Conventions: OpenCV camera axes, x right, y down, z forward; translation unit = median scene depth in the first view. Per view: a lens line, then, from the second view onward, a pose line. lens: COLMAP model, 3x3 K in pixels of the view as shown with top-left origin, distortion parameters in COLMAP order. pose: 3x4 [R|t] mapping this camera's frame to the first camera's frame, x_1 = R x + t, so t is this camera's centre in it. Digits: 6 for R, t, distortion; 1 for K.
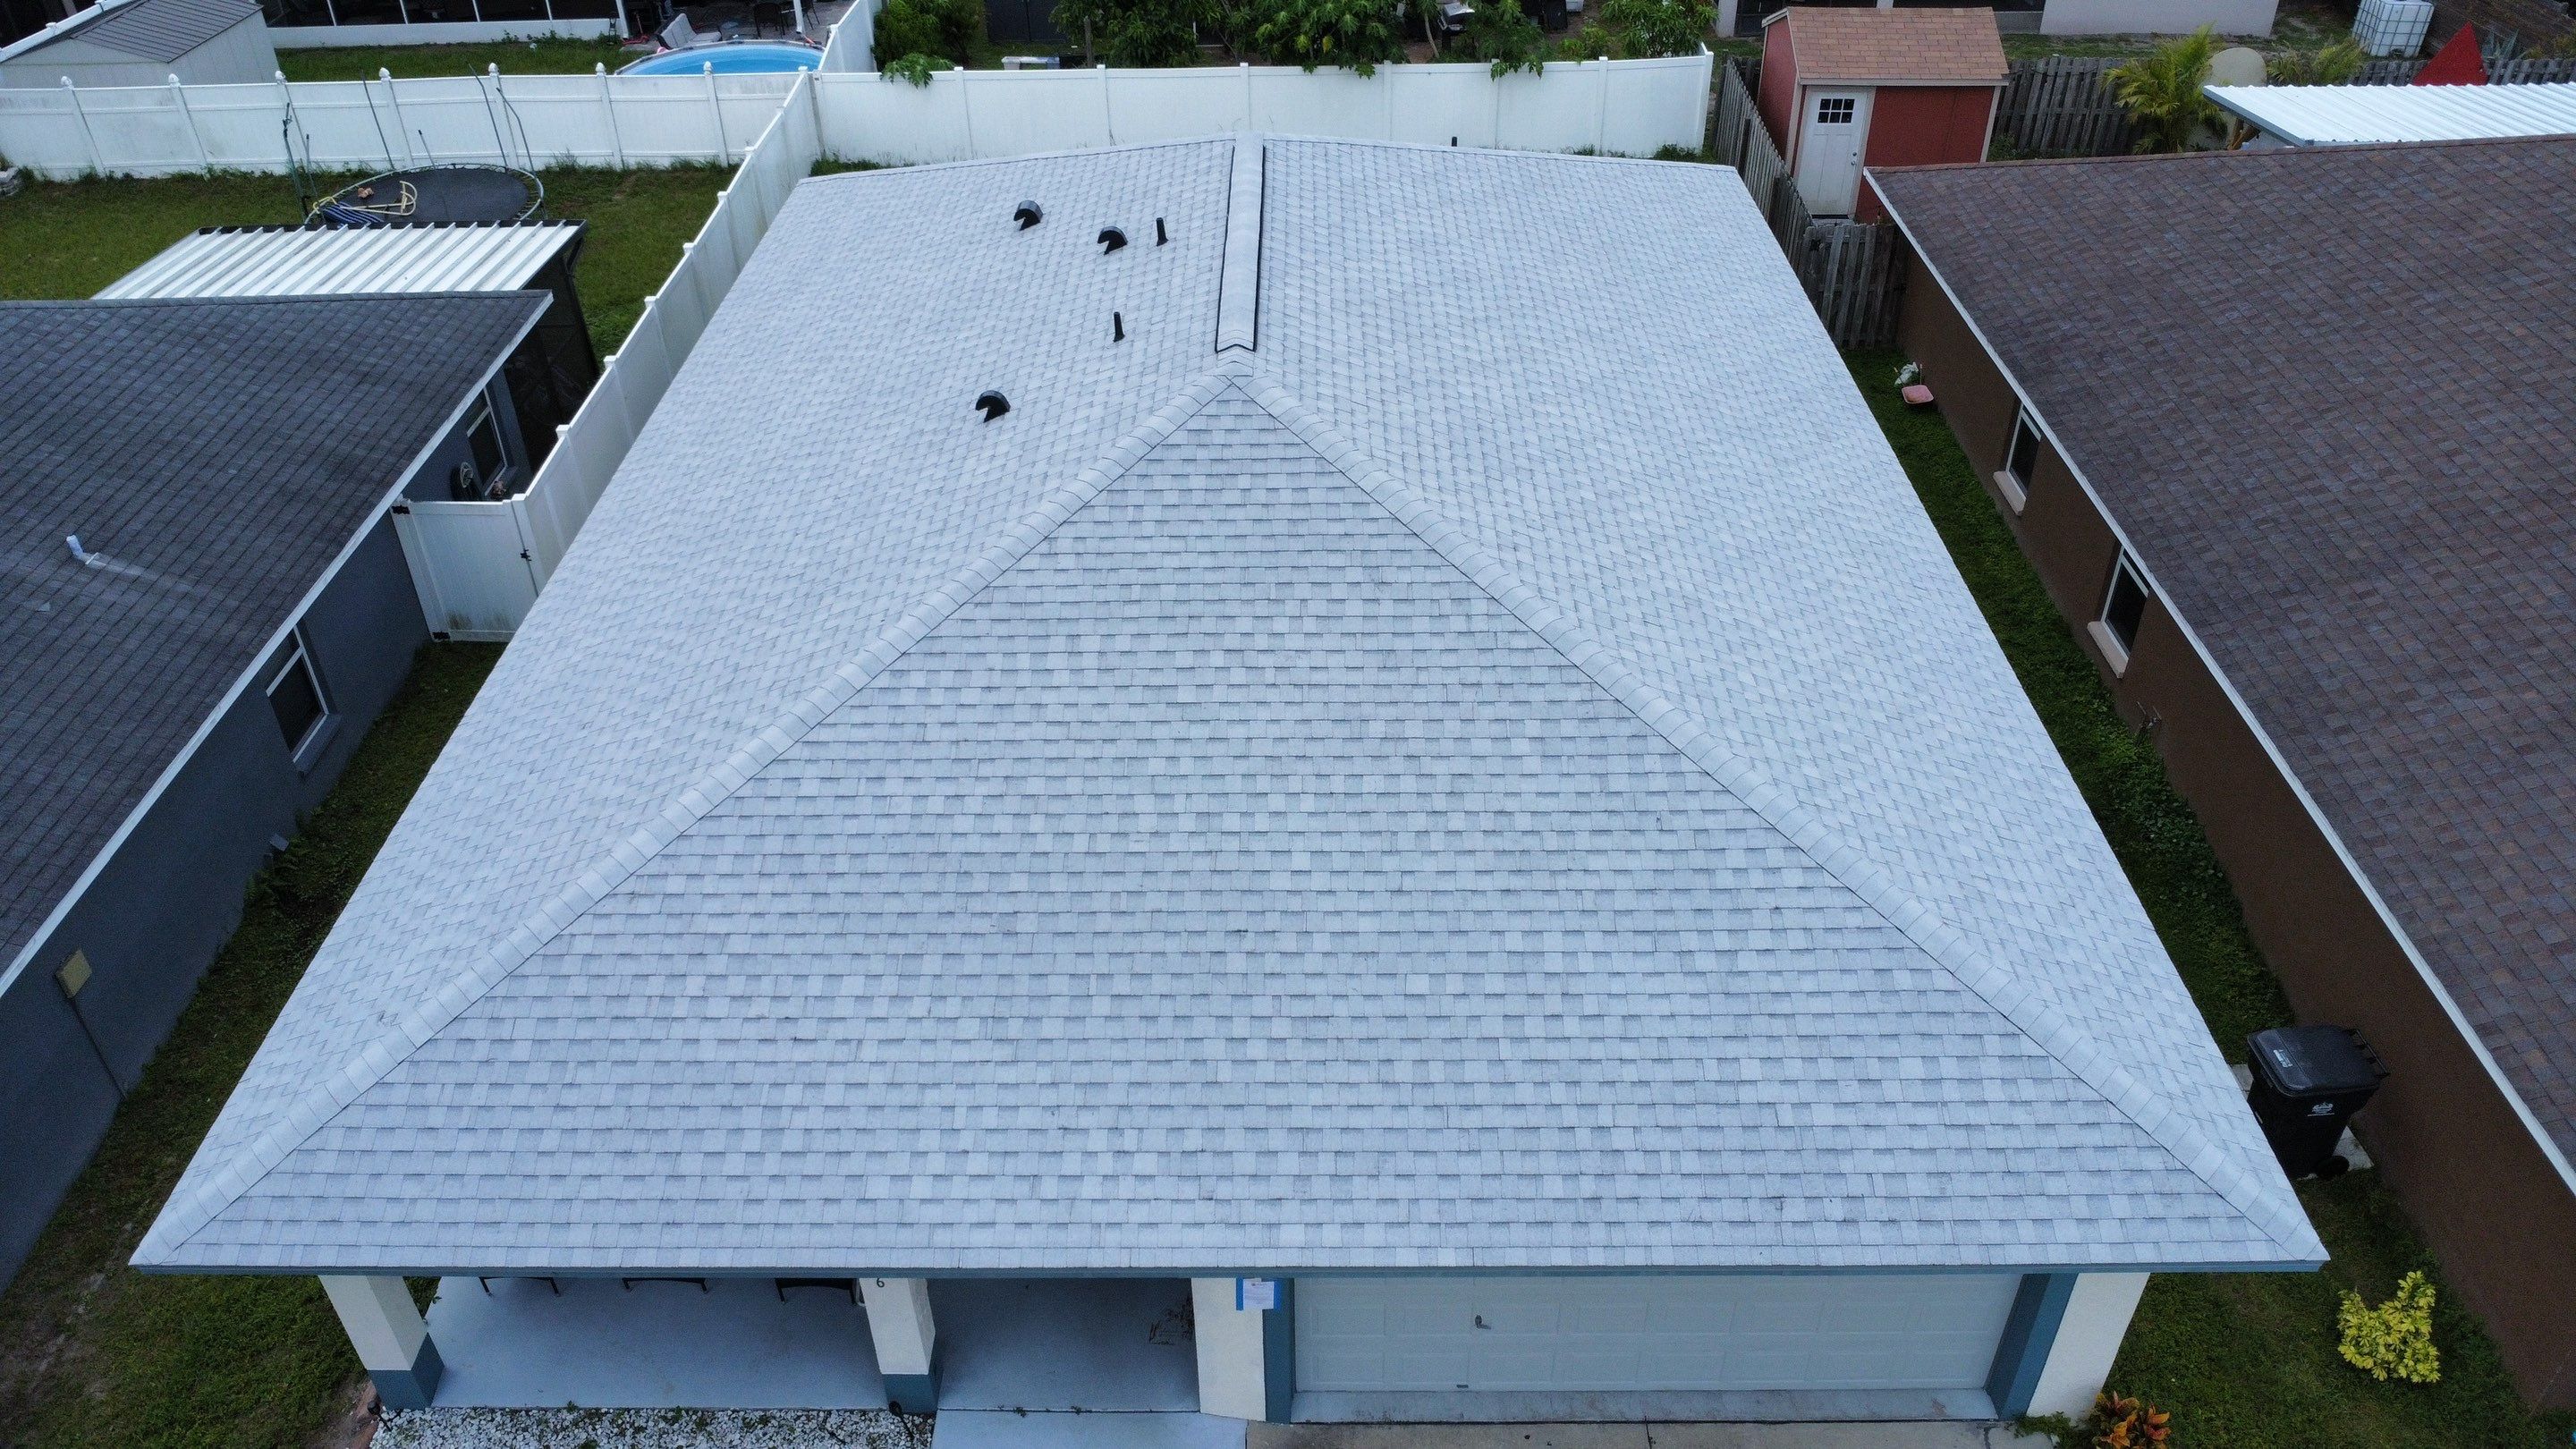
lens RADIAL K [[1865.9, 0, 1276.4], [0, 1865.9, 721.7], [0, 0, 1]] dist [-0.020811, -0.017816]
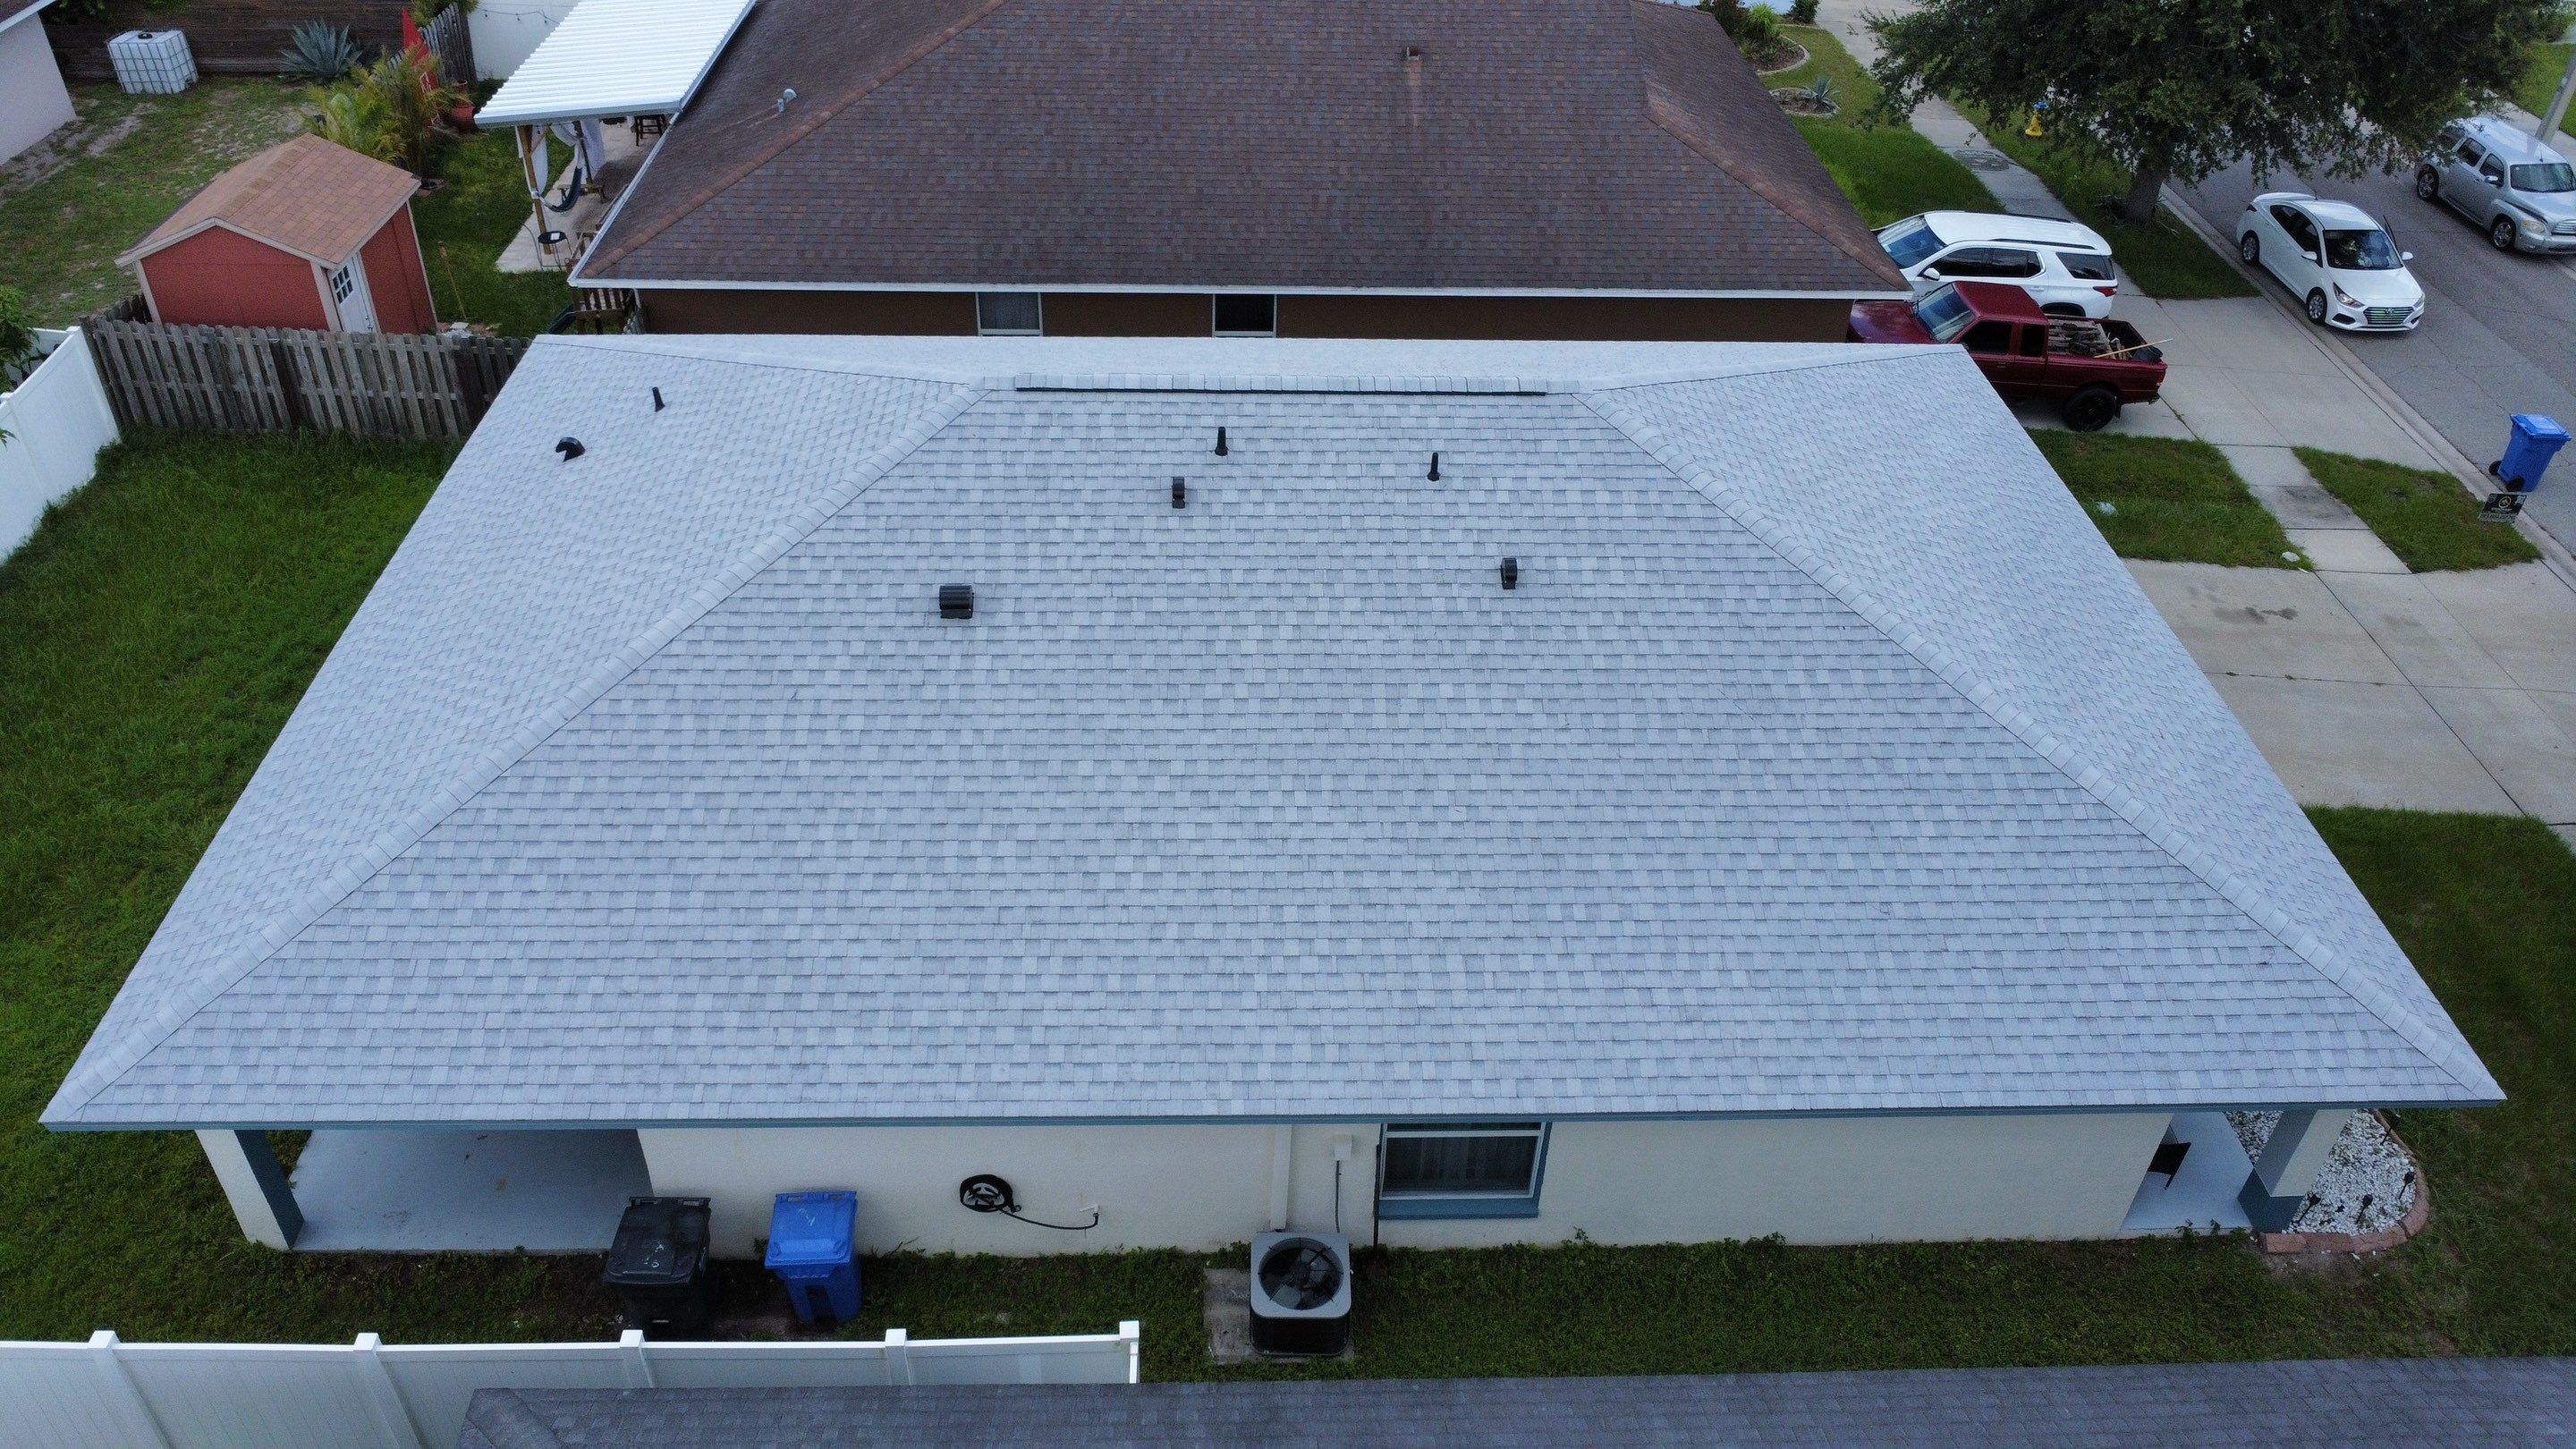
lens RADIAL K [[1865.9, 0, 1280.2], [0, 1865.9, 716.0], [0, 0, 1]] dist [-0.020811, -0.017816]
pose [[-0.045820, -0.588274, 0.807363, -1.246797], [0.564599, 0.651490, 0.506742, -0.864315], [-0.824092, 0.479055, 0.302287, 1.012142]]
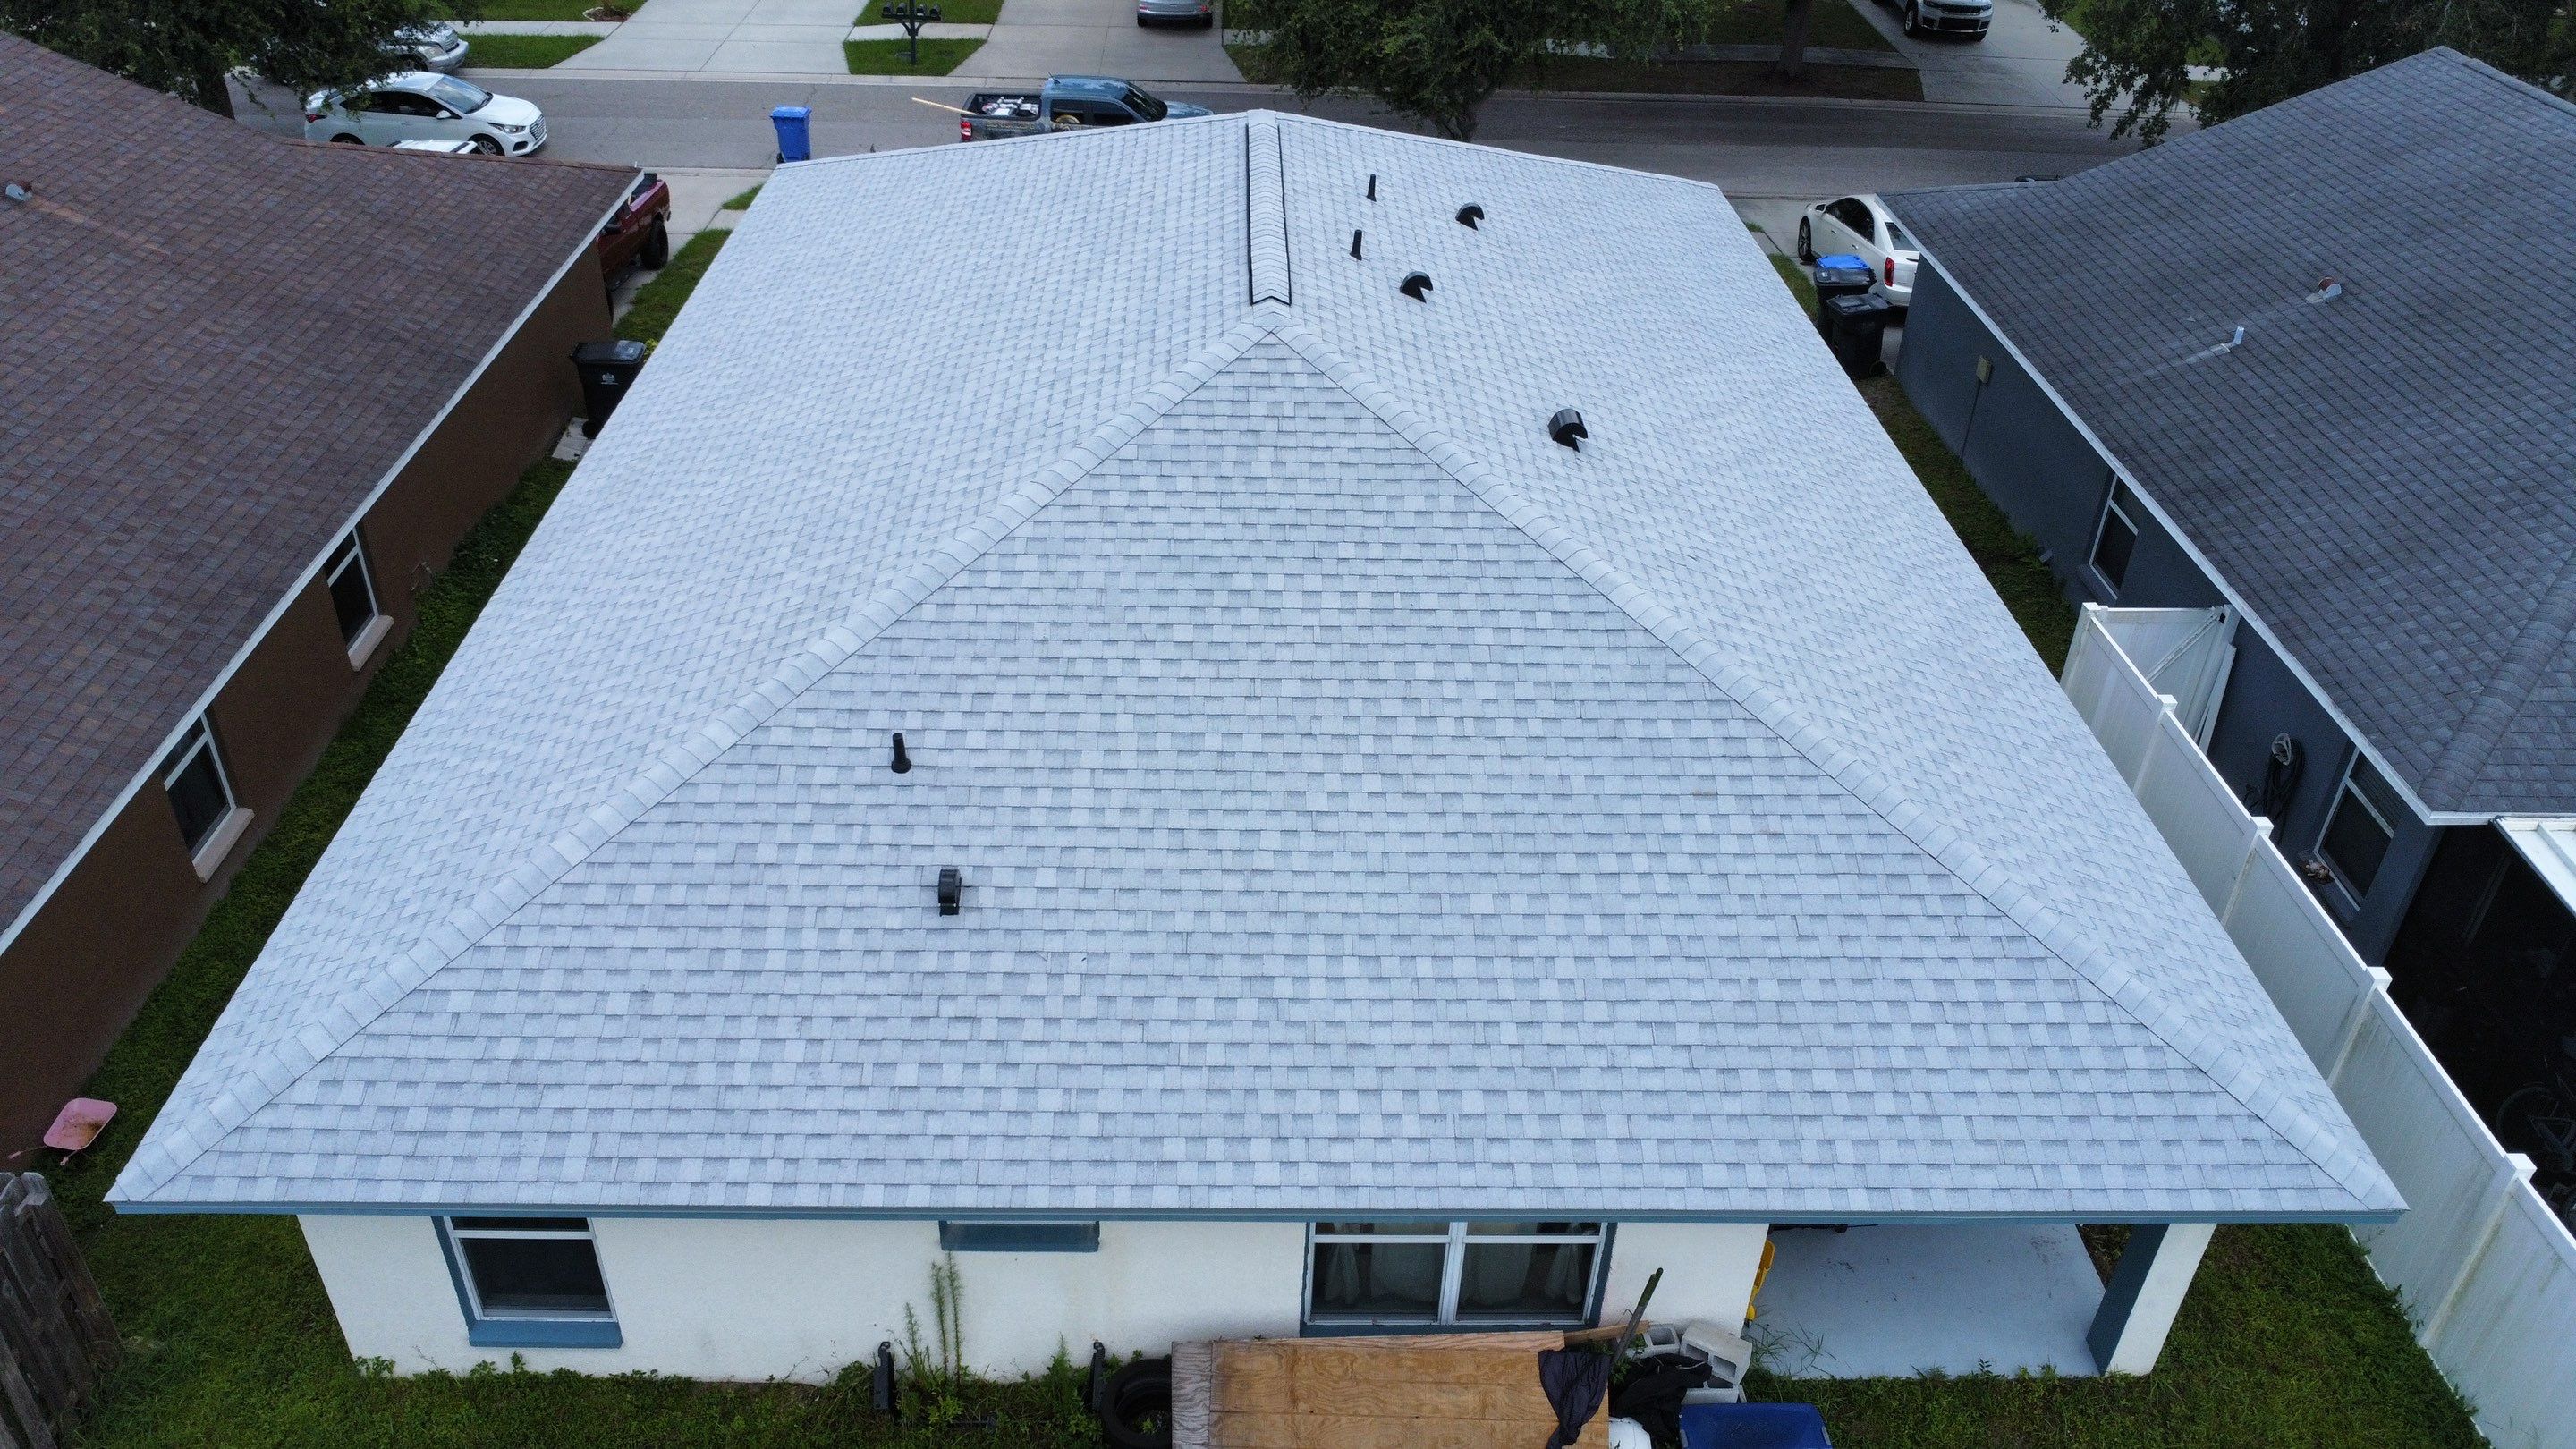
lens RADIAL K [[1865.9, 0, 1273.3], [0, 1865.9, 711.1], [0, 0, 1]] dist [-0.020811, -0.017816]
pose [[-0.999498, 0.007853, -0.030709, 0.013914], [-0.025959, 0.353148, 0.935207, -1.415332], [0.018189, 0.935535, -0.352766, 2.081739]]
